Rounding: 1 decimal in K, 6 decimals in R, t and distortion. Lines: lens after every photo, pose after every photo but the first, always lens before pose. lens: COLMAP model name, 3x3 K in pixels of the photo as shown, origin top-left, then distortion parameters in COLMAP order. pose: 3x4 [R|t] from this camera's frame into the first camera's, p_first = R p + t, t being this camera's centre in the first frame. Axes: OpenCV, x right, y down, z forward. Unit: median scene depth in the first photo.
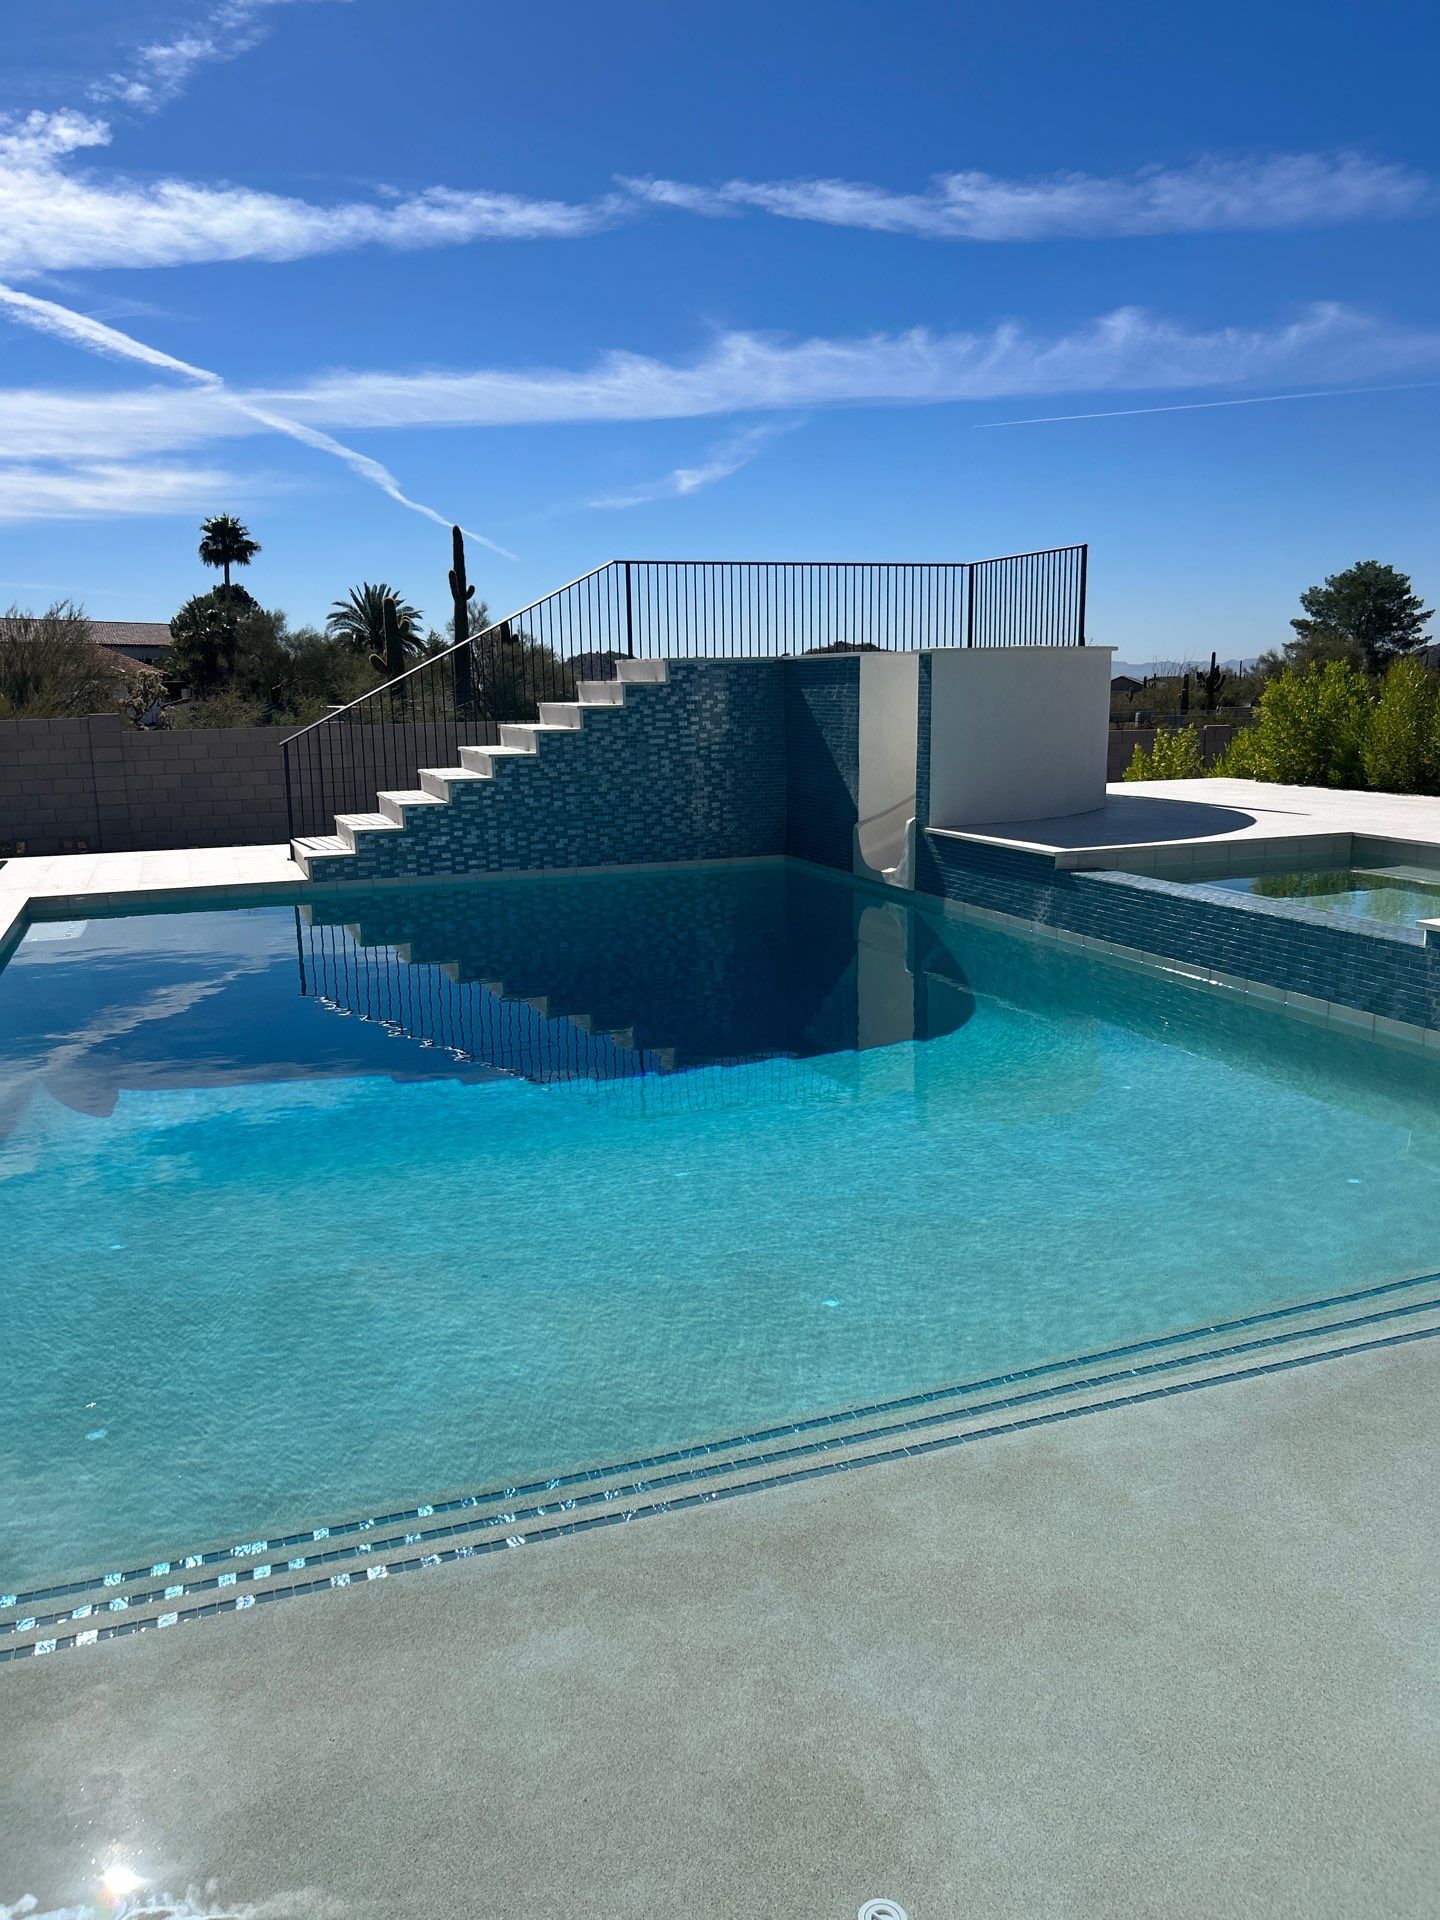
lens RADIAL K [[1426.6, 0, 681.6], [0, 1426.6, 987.6], [0, 0, 1]] dist [0.030225, -0.027359]
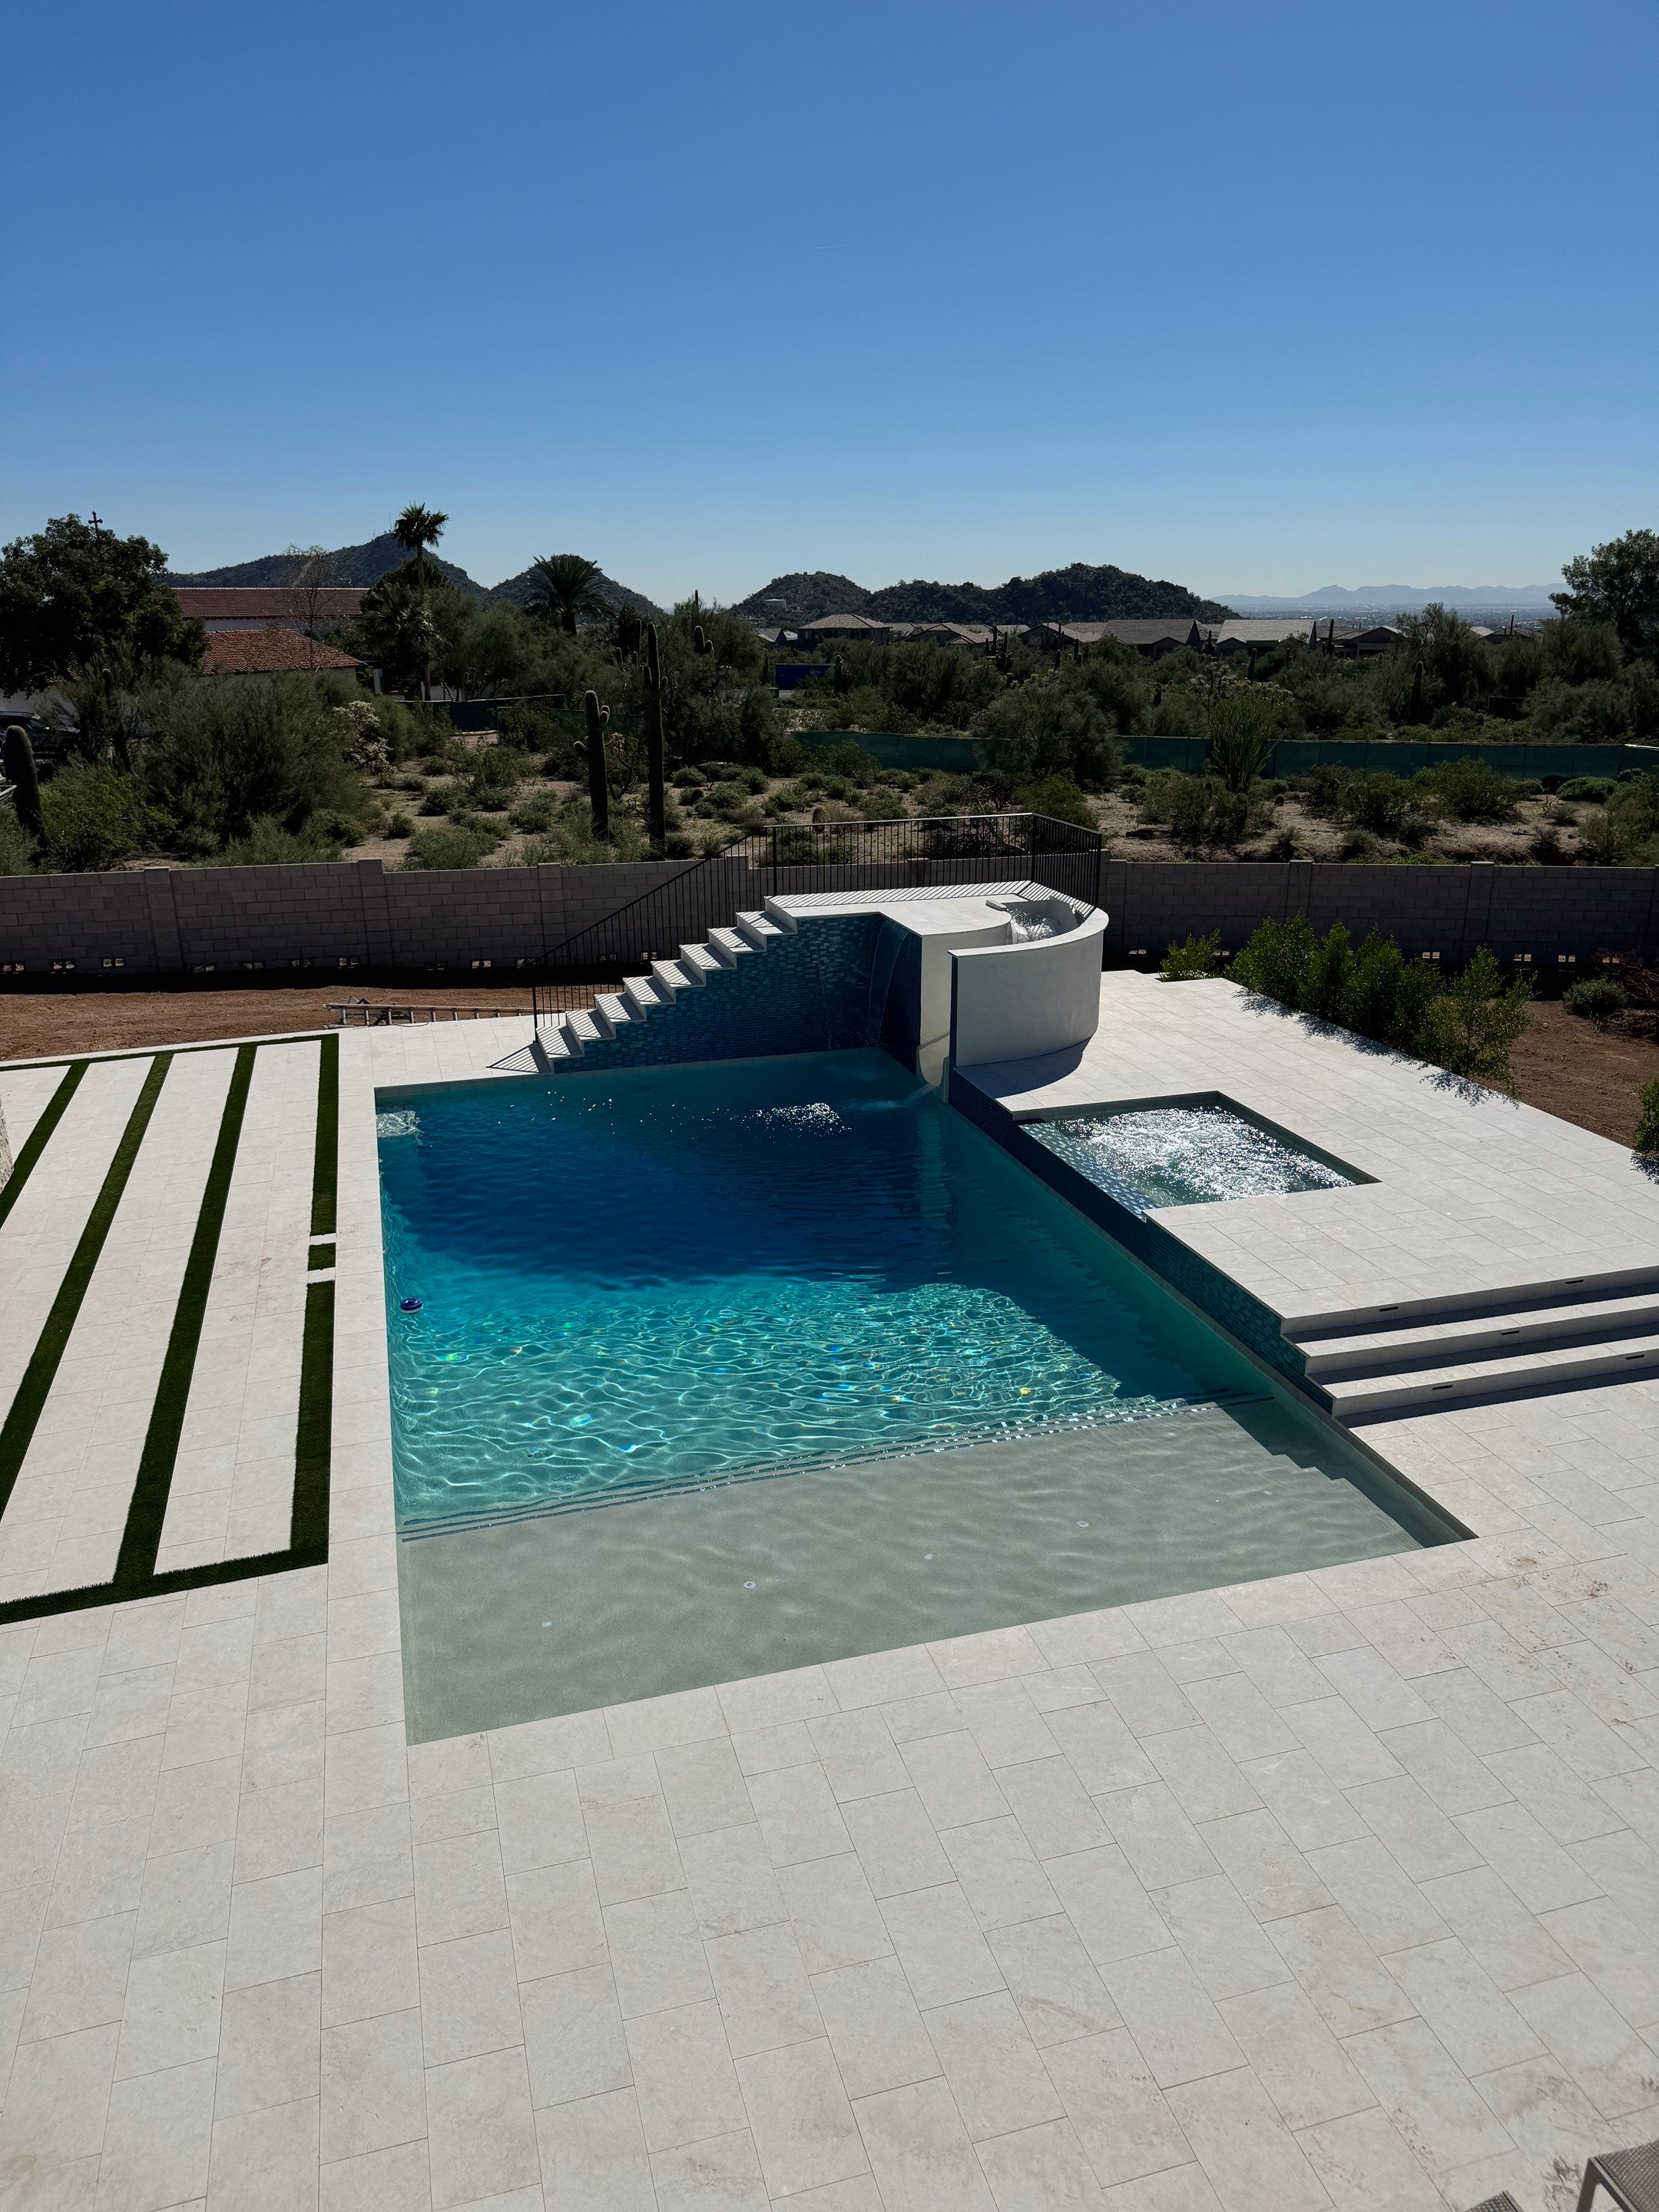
lens RADIAL K [[1596.1, 0, 804.1], [0, 1596.1, 1121.9], [0, 0, 1]] dist [0.048447, -0.064092]
pose [[0.997953, 0.030667, -0.056127, 0.092039], [-0.023583, 0.992153, 0.122783, -0.219996], [0.059452, -0.121208, 0.990845, -0.599679]]
